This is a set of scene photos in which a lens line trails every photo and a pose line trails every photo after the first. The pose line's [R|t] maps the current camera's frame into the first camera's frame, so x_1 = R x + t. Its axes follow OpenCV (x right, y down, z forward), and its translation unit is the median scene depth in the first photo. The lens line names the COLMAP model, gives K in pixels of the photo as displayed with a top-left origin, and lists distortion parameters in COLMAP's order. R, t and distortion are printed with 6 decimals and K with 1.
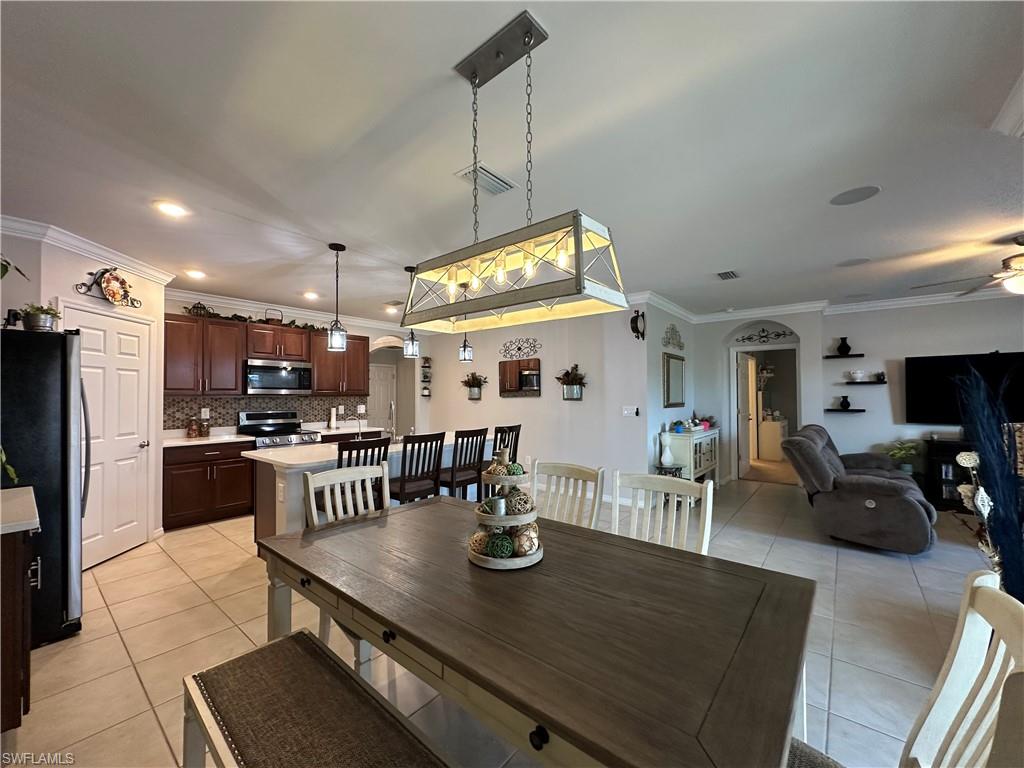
lens RADIAL K [[409.5, 0, 515.7], [0, 409.5, 388.1], [0, 0, 1]] dist [-0.005438, 0.000741]
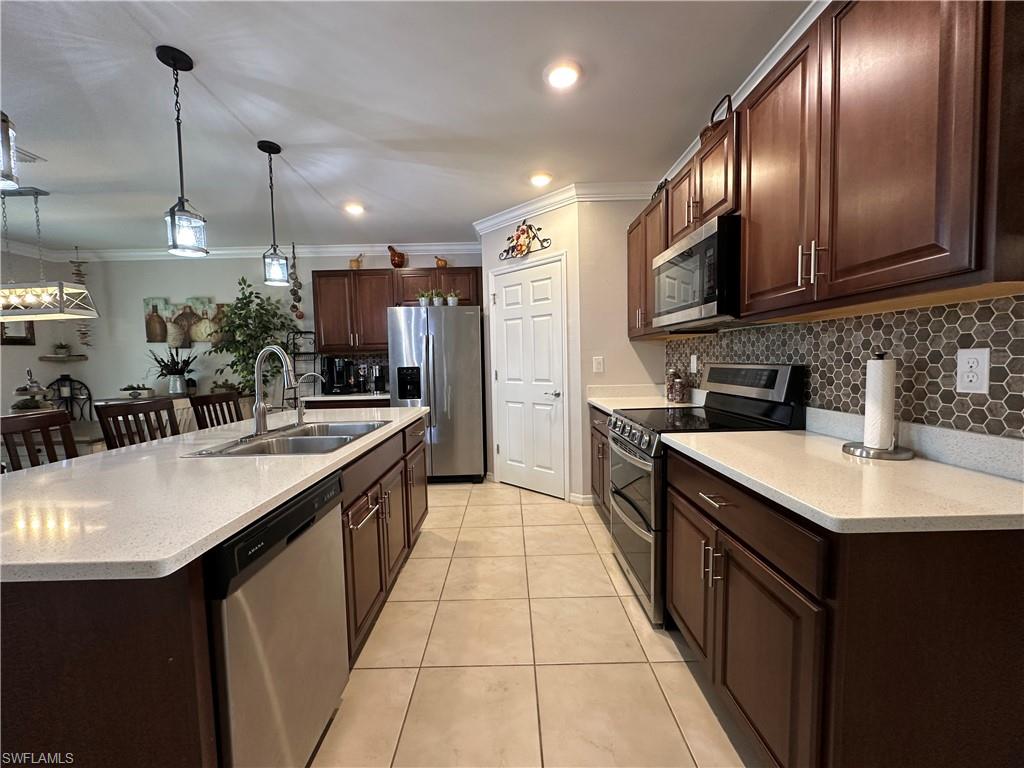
lens RADIAL K [[409.5, 0, 512.2], [0, 409.5, 385.0], [0, 0, 1]] dist [-0.005438, 0.000741]
pose [[-0.775532, 0.065066, -0.627946, -0.240100], [0.042854, 0.997806, 0.050464, 0.064369], [0.629852, 0.012227, -0.776619, 1.594243]]
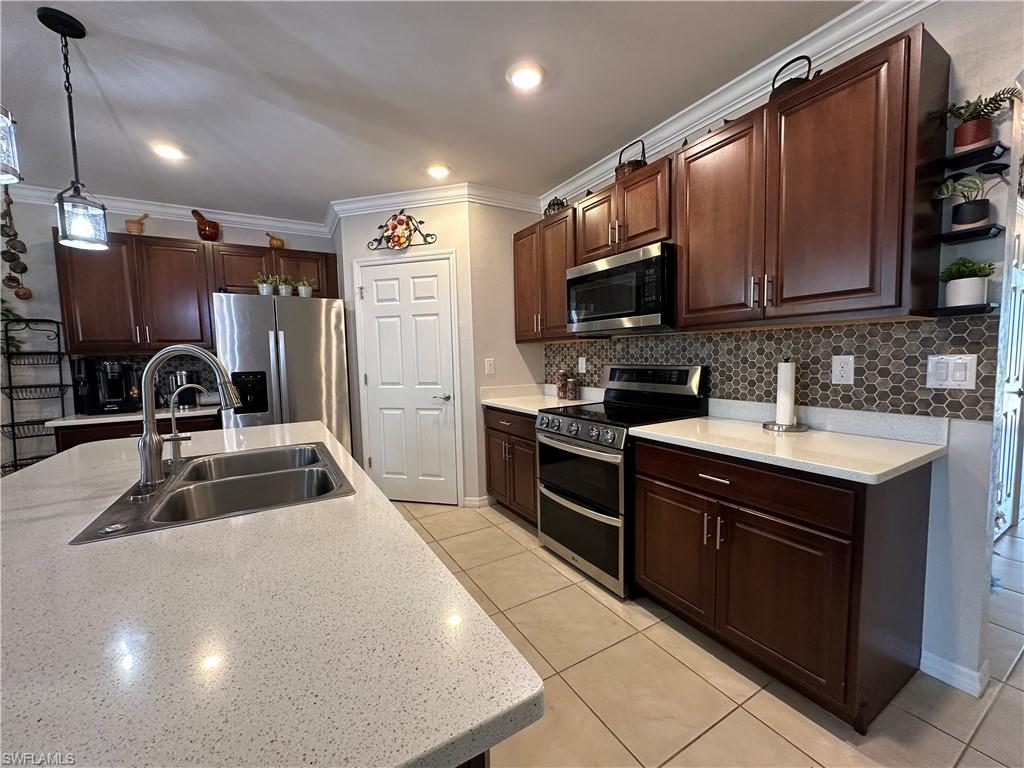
lens RADIAL K [[409.5, 0, 512.3], [0, 409.5, 386.0], [0, 0, 1]] dist [-0.005438, 0.000741]
pose [[-0.356602, 0.086932, -0.930203, -0.127435], [0.045354, 0.996098, 0.075704, 0.050551], [0.933155, -0.015192, -0.359153, 1.399387]]
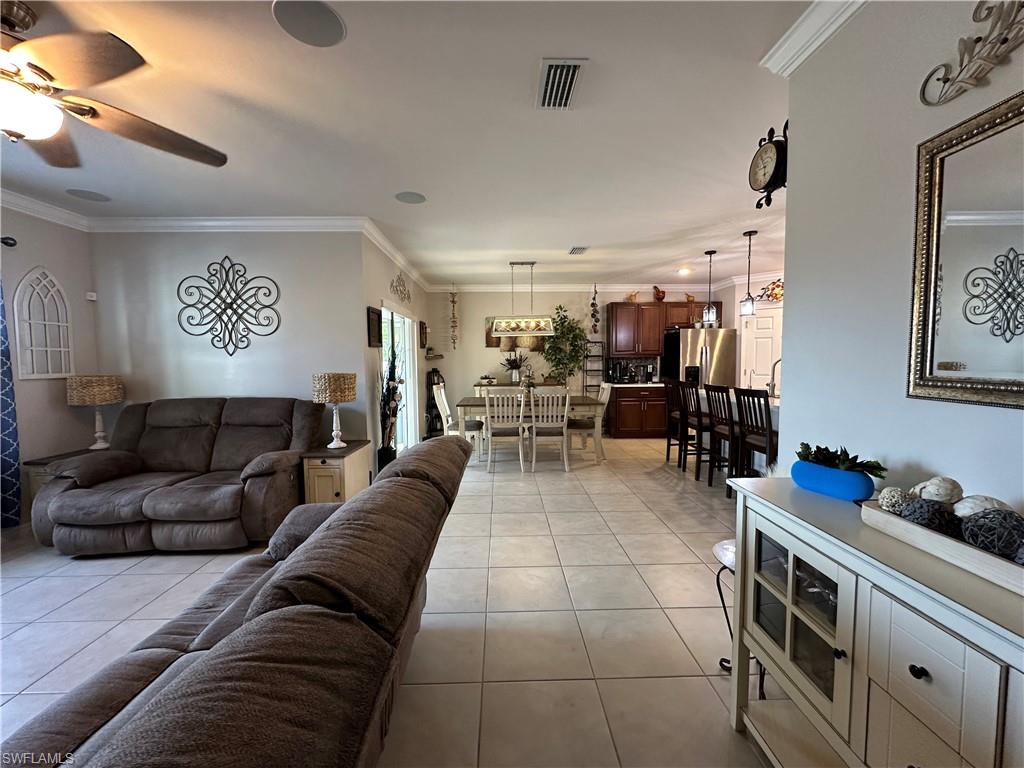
lens RADIAL K [[409.5, 0, 510.2], [0, 409.5, 385.1], [0, 0, 1]] dist [-0.005438, 0.000741]
pose [[-0.763966, 0.053681, -0.643019, 0.919842], [0.027908, 0.998350, 0.050188, 0.032747], [0.644652, 0.020397, -0.764204, 1.417064]]
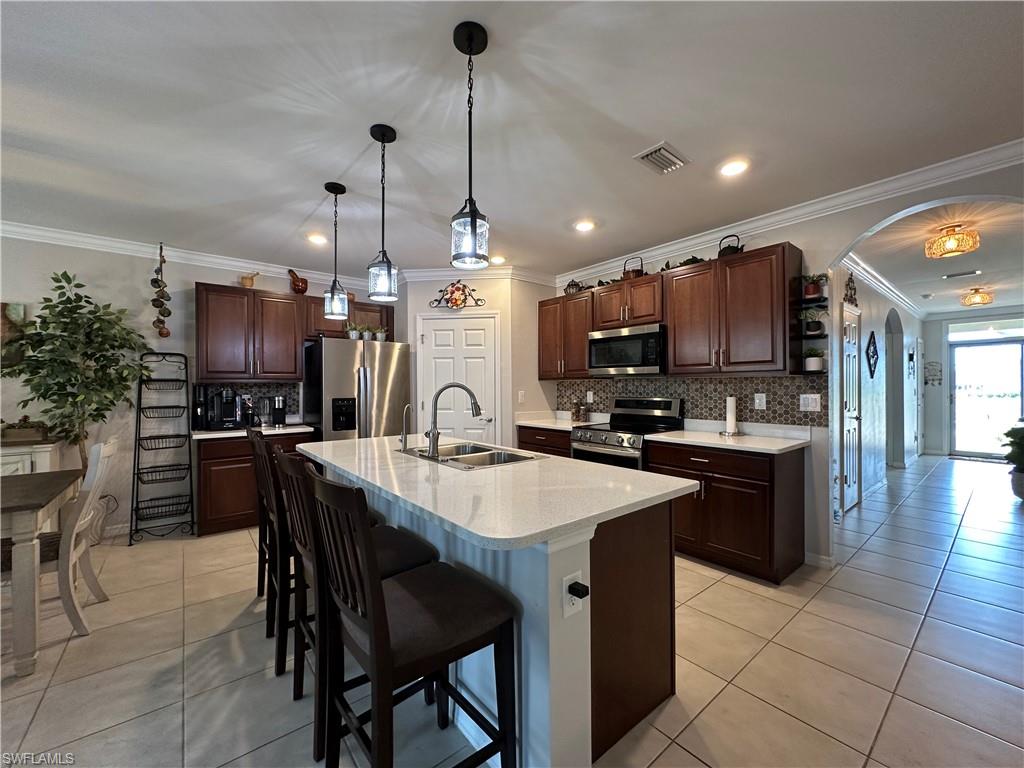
lens RADIAL K [[409.5, 0, 512.3], [0, 409.5, 386.2], [0, 0, 1]] dist [-0.005438, 0.000741]
pose [[-0.214148, 0.008464, -0.976765, 0.224973], [0.025649, 0.999666, 0.003039, 0.037804], [0.976464, -0.024402, -0.214293, 1.270417]]
